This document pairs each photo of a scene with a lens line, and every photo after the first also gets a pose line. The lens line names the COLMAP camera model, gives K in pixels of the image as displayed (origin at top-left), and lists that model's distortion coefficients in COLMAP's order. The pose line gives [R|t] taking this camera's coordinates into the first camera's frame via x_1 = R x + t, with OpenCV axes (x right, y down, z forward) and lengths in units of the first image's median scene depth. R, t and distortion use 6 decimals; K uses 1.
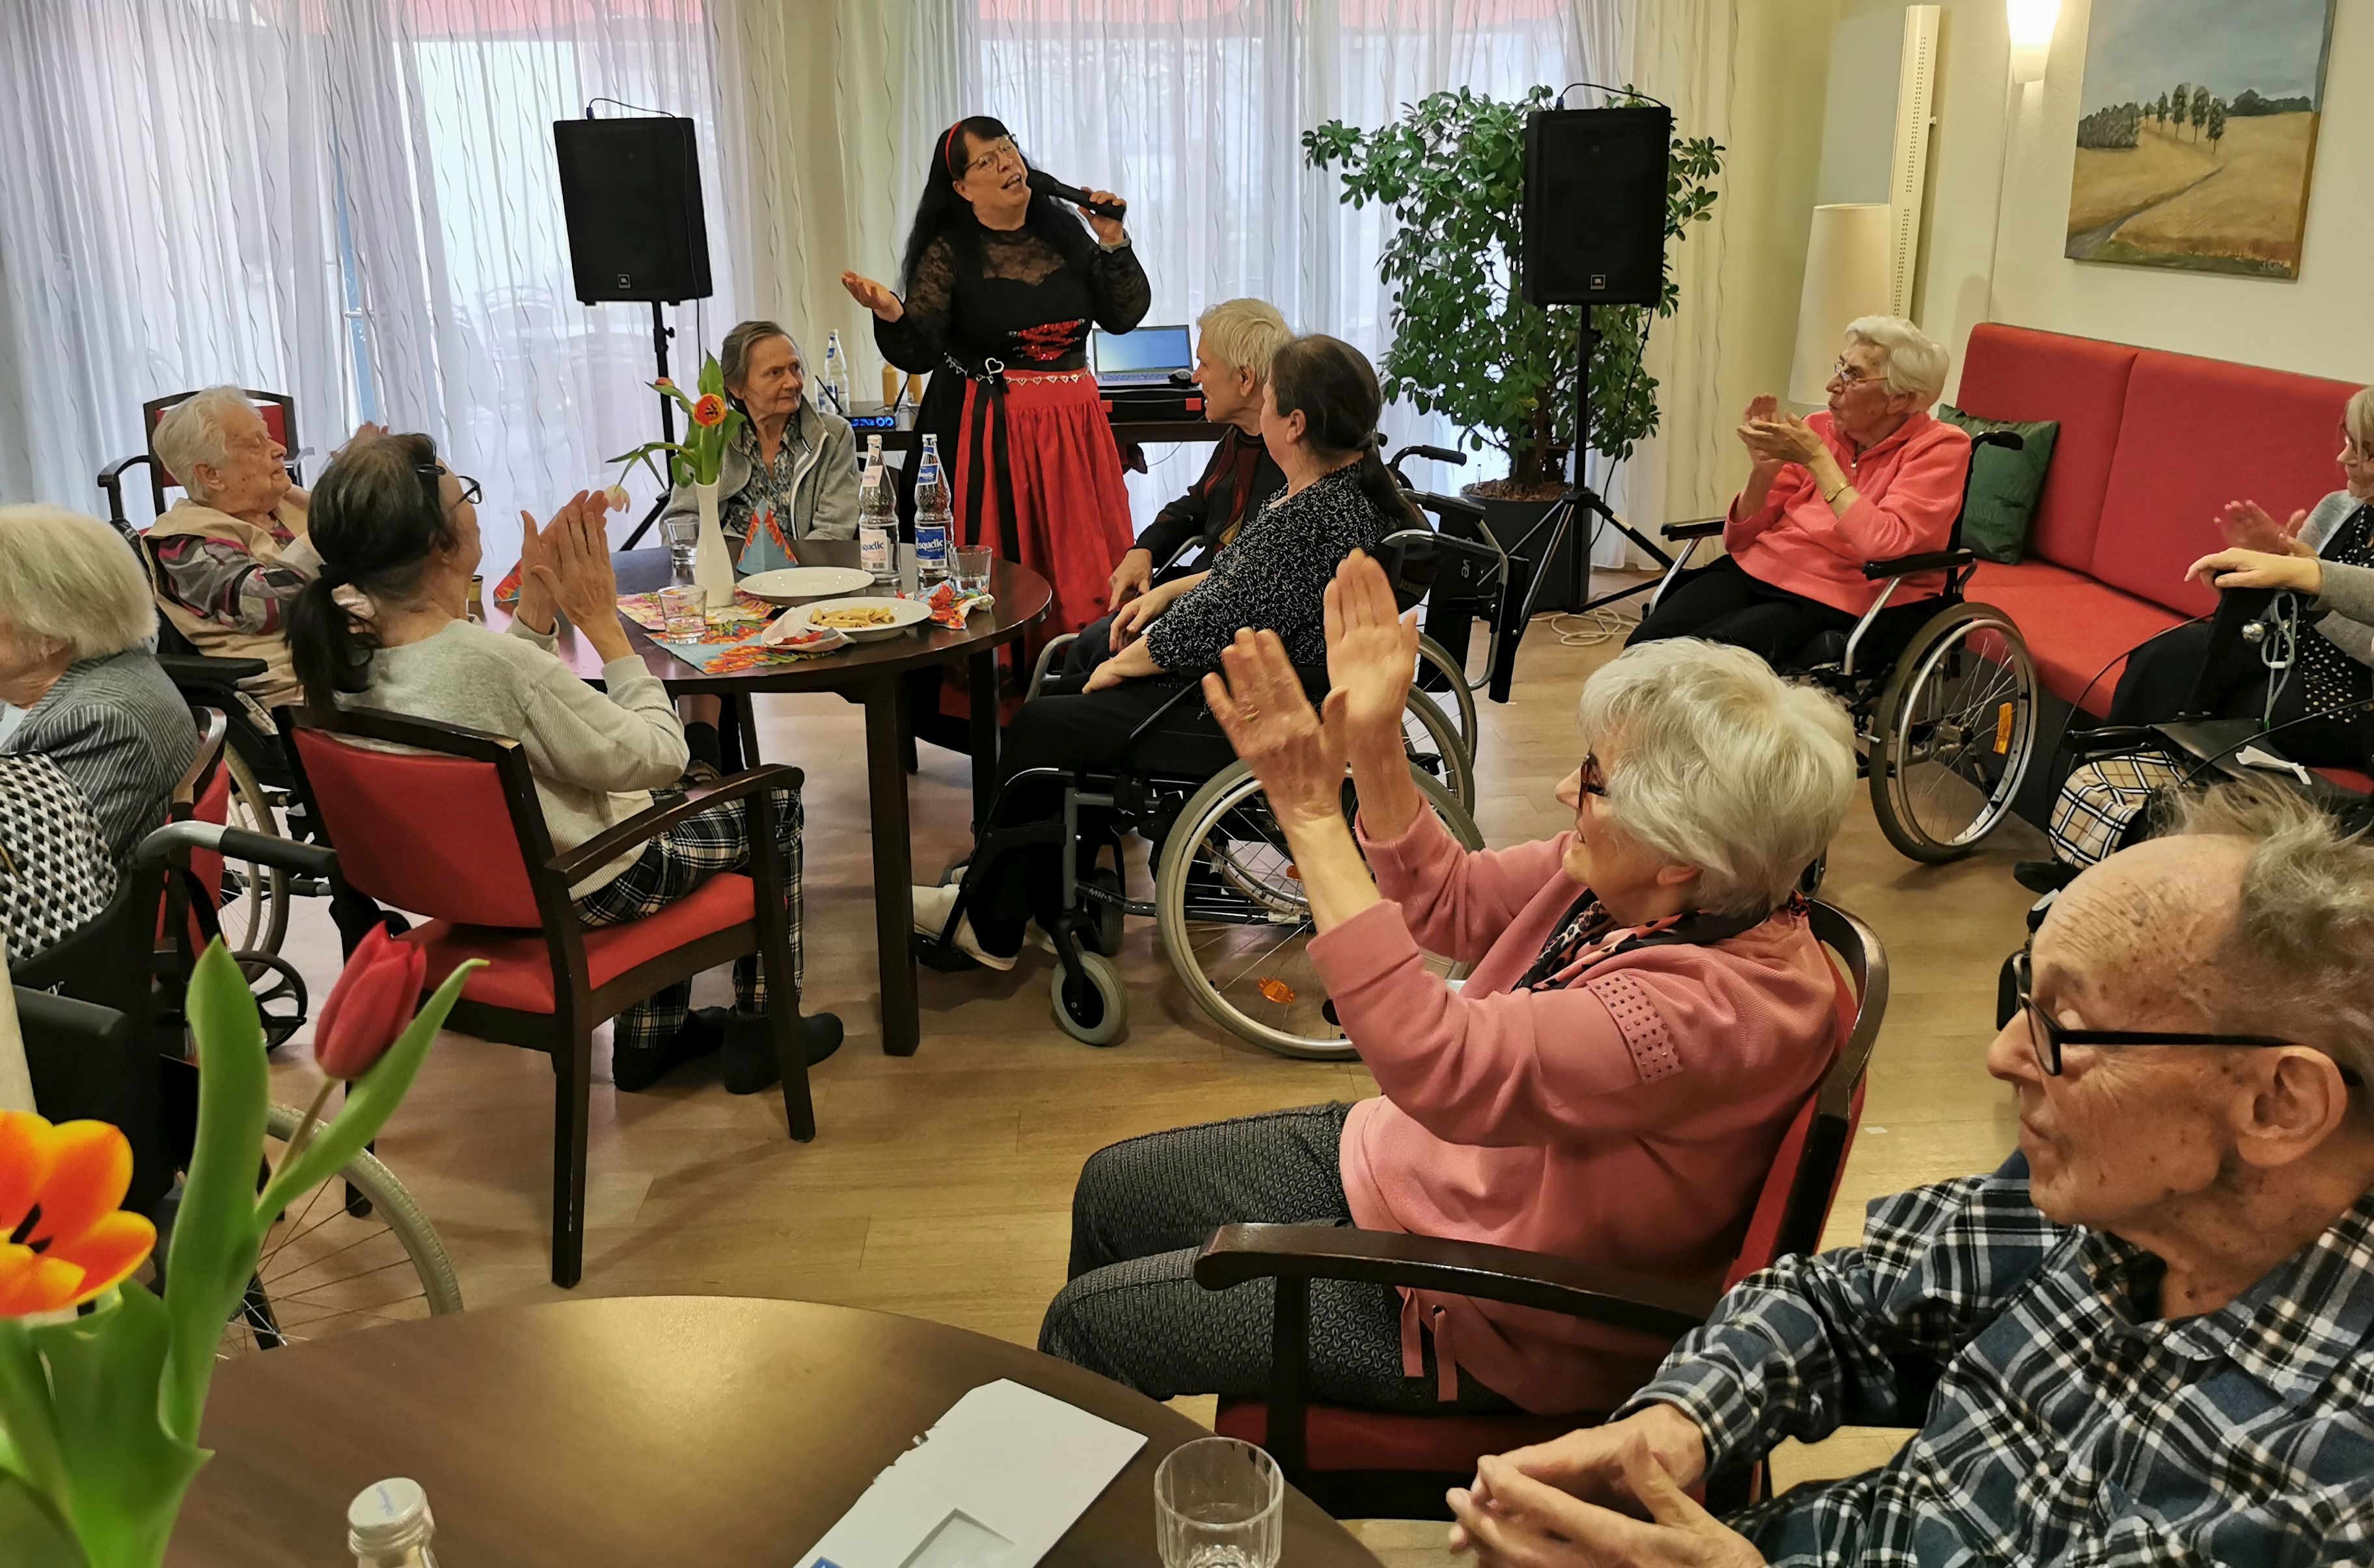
lens RADIAL K [[1881.6, 0, 1182.6], [0, 1881.6, 651.1], [0, 0, 1]] dist [0.089908, -0.082198]
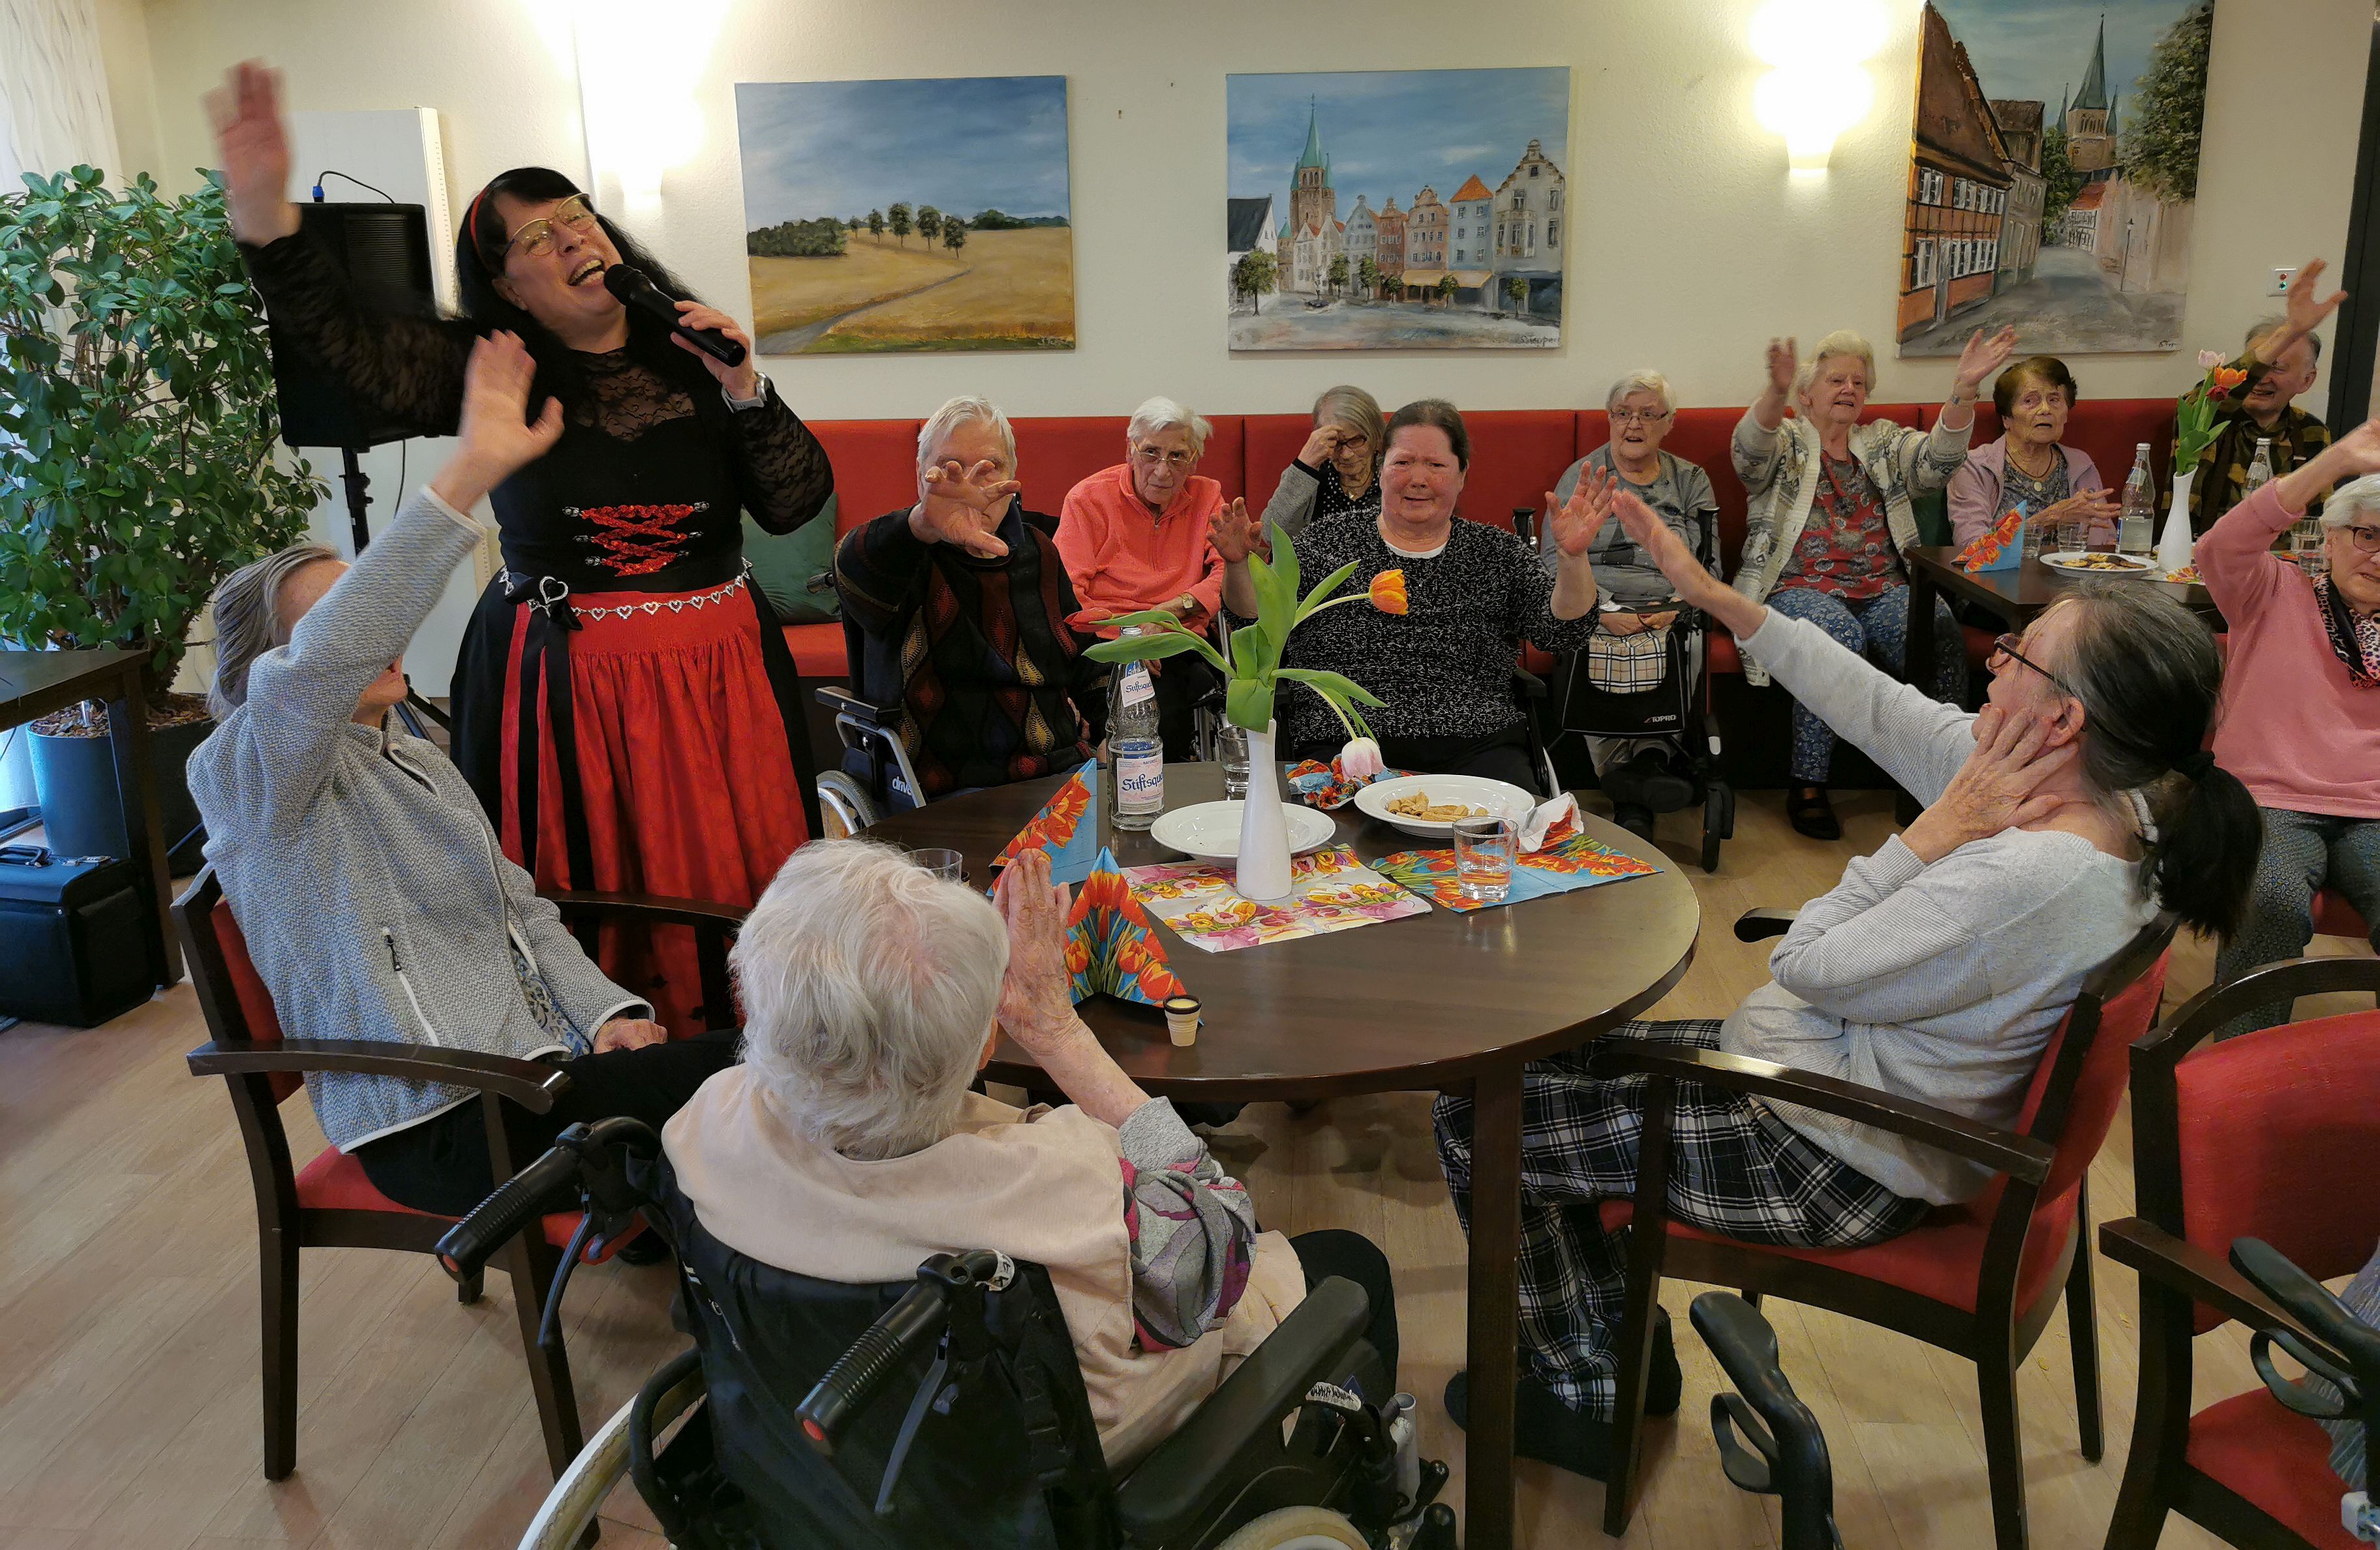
lens RADIAL K [[1708.4, 0, 1153.8], [0, 1708.4, 605.0], [0, 0, 1]] dist [0.053409, -0.095078]
pose [[0.120606, -0.208841, 0.970484, -0.559886], [0.266586, 0.948523, 0.170985, -0.192416], [-0.956235, 0.238095, 0.170072, 0.707112]]
